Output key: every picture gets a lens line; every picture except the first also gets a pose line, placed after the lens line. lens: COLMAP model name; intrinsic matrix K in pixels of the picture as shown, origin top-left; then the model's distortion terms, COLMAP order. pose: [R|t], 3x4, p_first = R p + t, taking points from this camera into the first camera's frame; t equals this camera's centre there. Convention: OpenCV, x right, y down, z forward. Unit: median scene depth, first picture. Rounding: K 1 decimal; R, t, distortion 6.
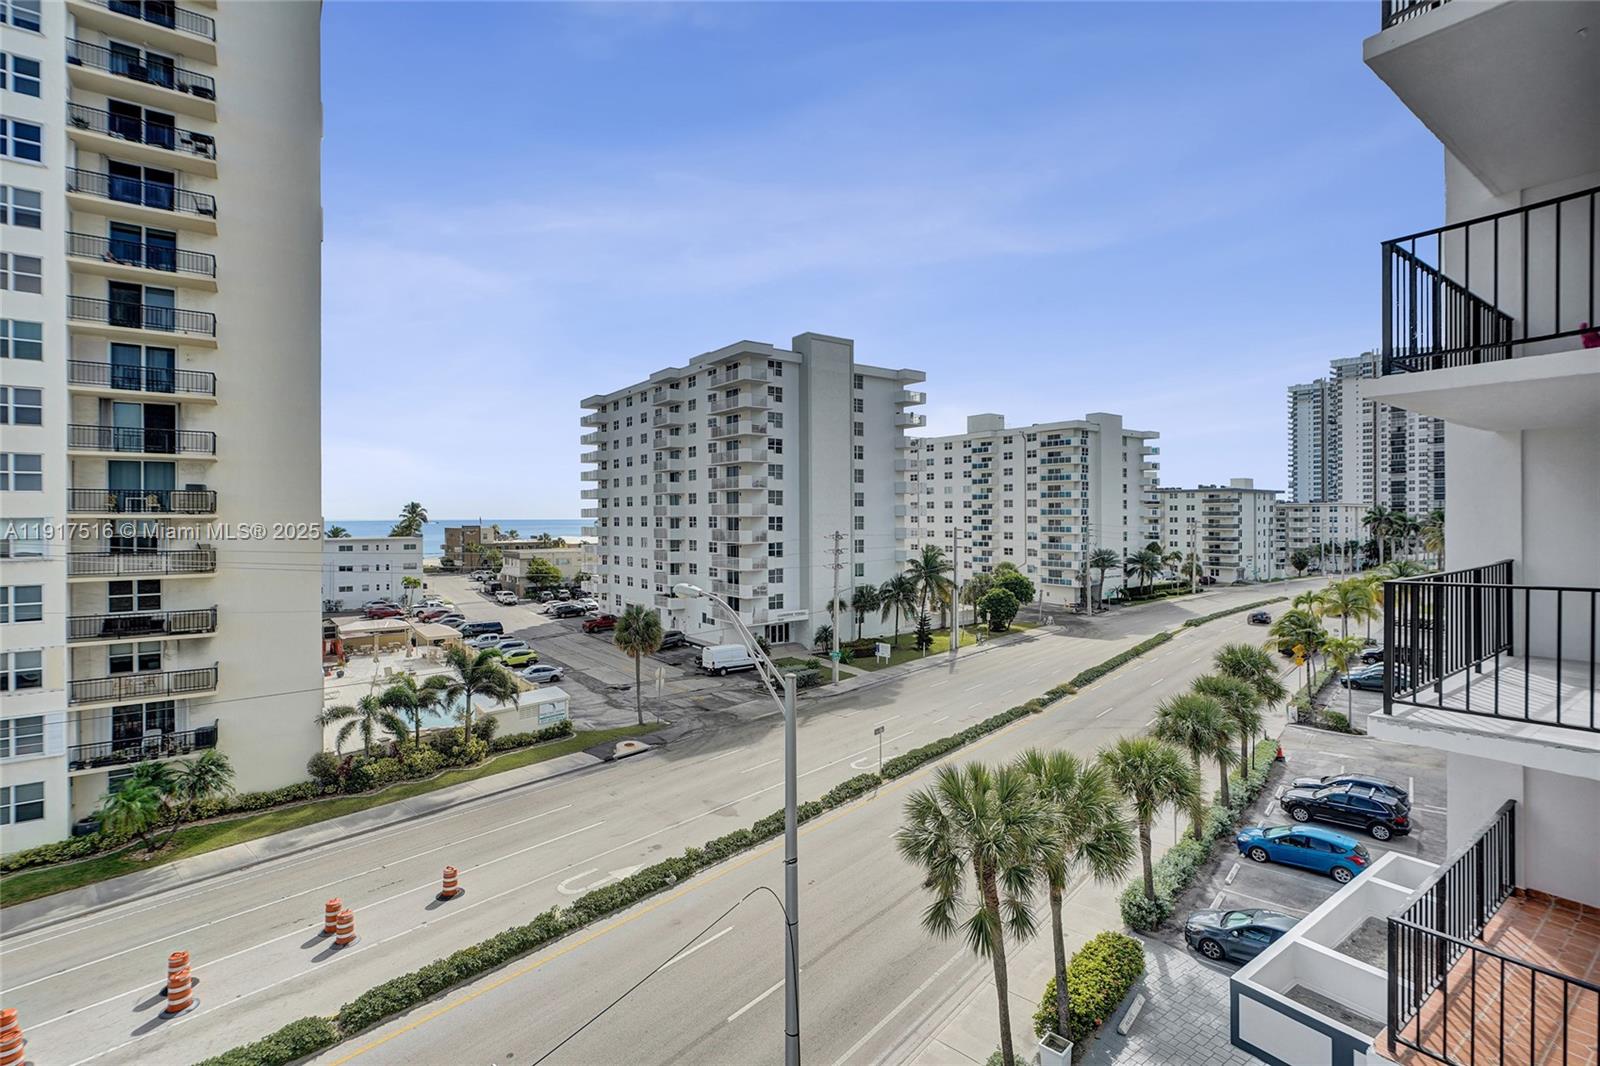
lens RADIAL K [[731.5, 0, 790.0], [0, 731.5, 514.3], [0, 0, 1]] dist [-0.002386, 0.000317]
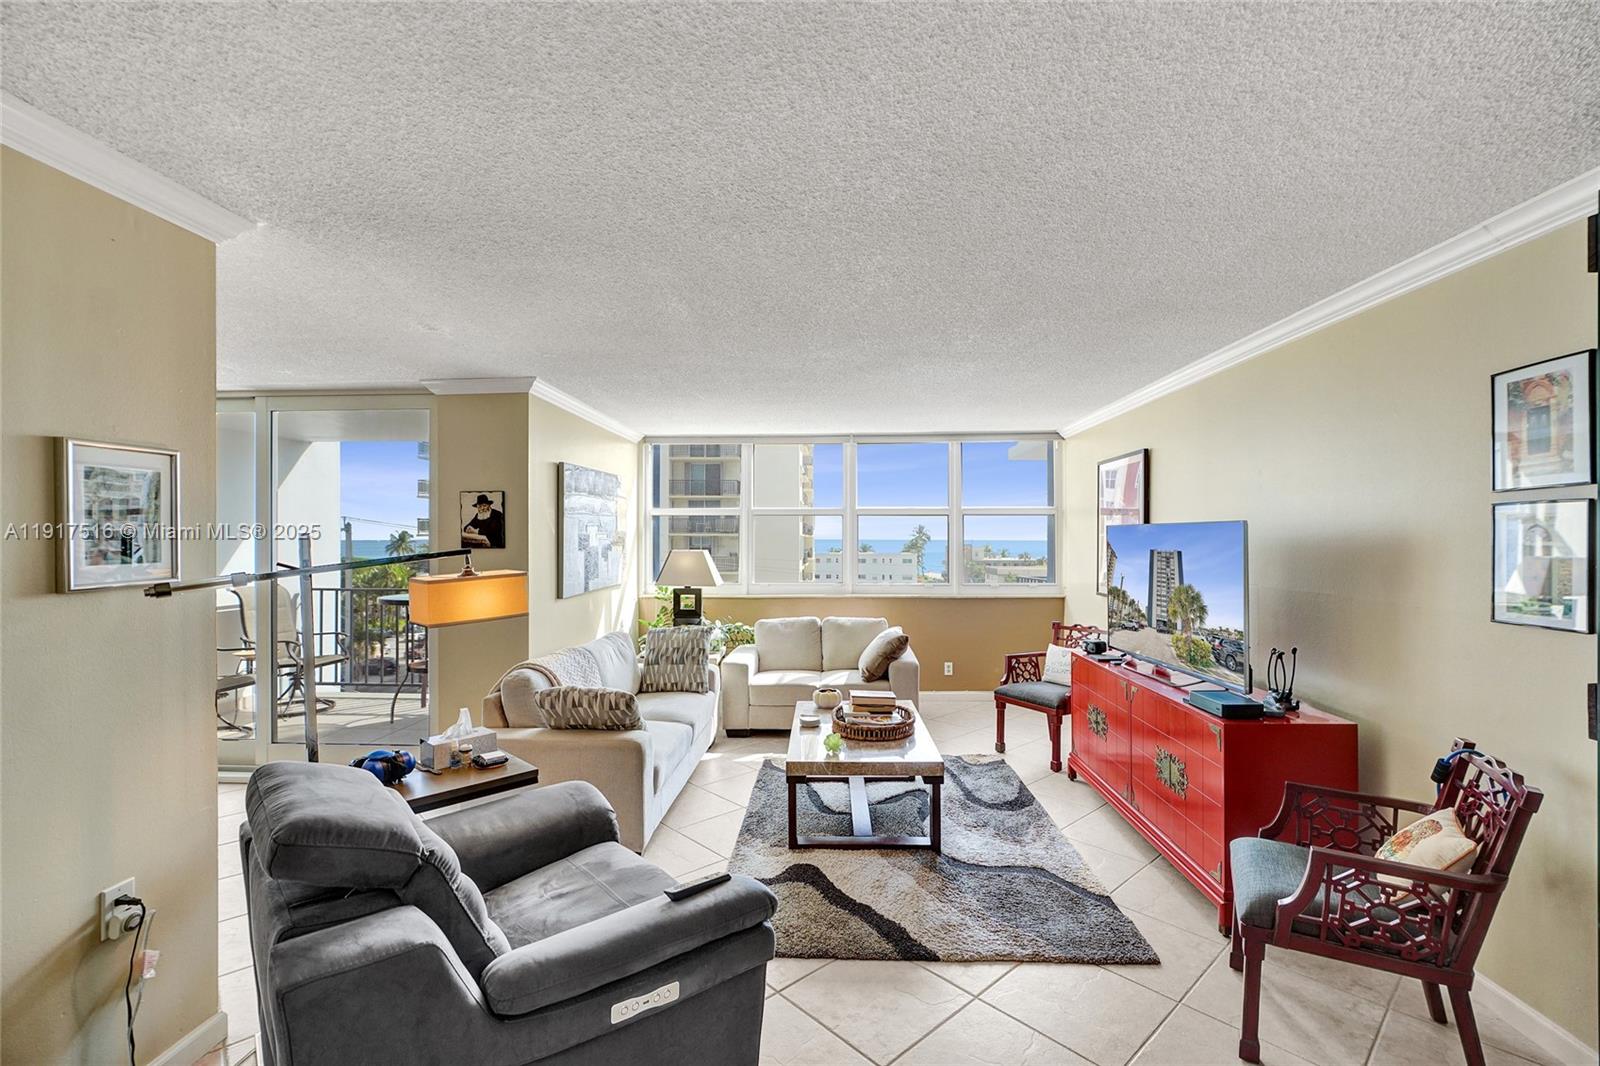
lens RADIAL K [[707.2, 0, 800.3], [0, 707.2, 543.1], [0, 0, 1]] dist [-0.013323, 0.006672]
pose [[0.781349, 0.009866, -0.624016, 0.108731], [-0.002023, 0.999910, 0.013276, -0.000290], [0.624091, -0.009111, 0.781299, -0.036590]]
